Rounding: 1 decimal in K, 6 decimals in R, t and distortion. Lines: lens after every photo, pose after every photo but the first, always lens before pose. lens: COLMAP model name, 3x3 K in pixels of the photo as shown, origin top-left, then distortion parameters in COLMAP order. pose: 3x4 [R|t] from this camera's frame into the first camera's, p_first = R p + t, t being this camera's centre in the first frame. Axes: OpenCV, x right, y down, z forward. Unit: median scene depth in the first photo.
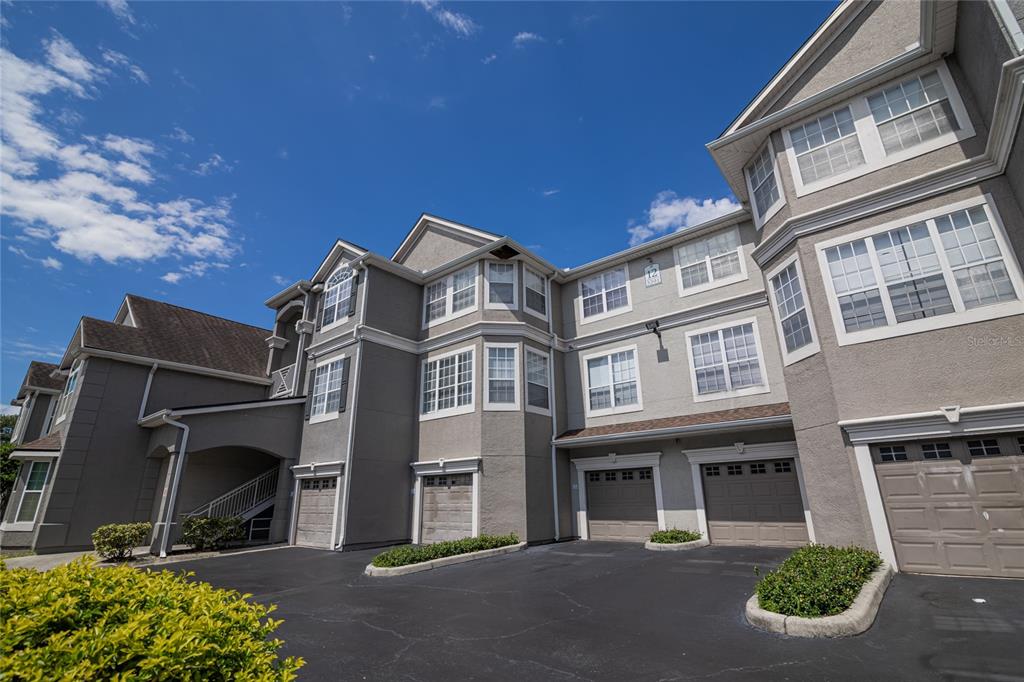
lens RADIAL K [[467.6, 0, 512.6], [0, 467.6, 344.1], [0, 0, 1]] dist [-0.015111, 0.001166]
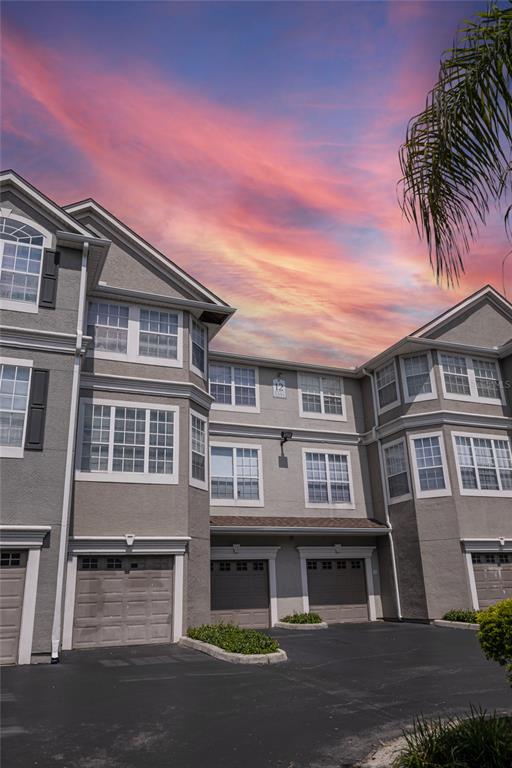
lens RADIAL K [[584.0, 0, 255.2], [0, 584.0, 382.2], [0, 0, 1]] dist [-0.001853, 0.003436]
pose [[0.470241, 0.303828, 0.828590, -0.971671], [-0.257369, 0.945273, -0.200552, 0.146407], [-0.844177, -0.118946, 0.522702, 0.336611]]
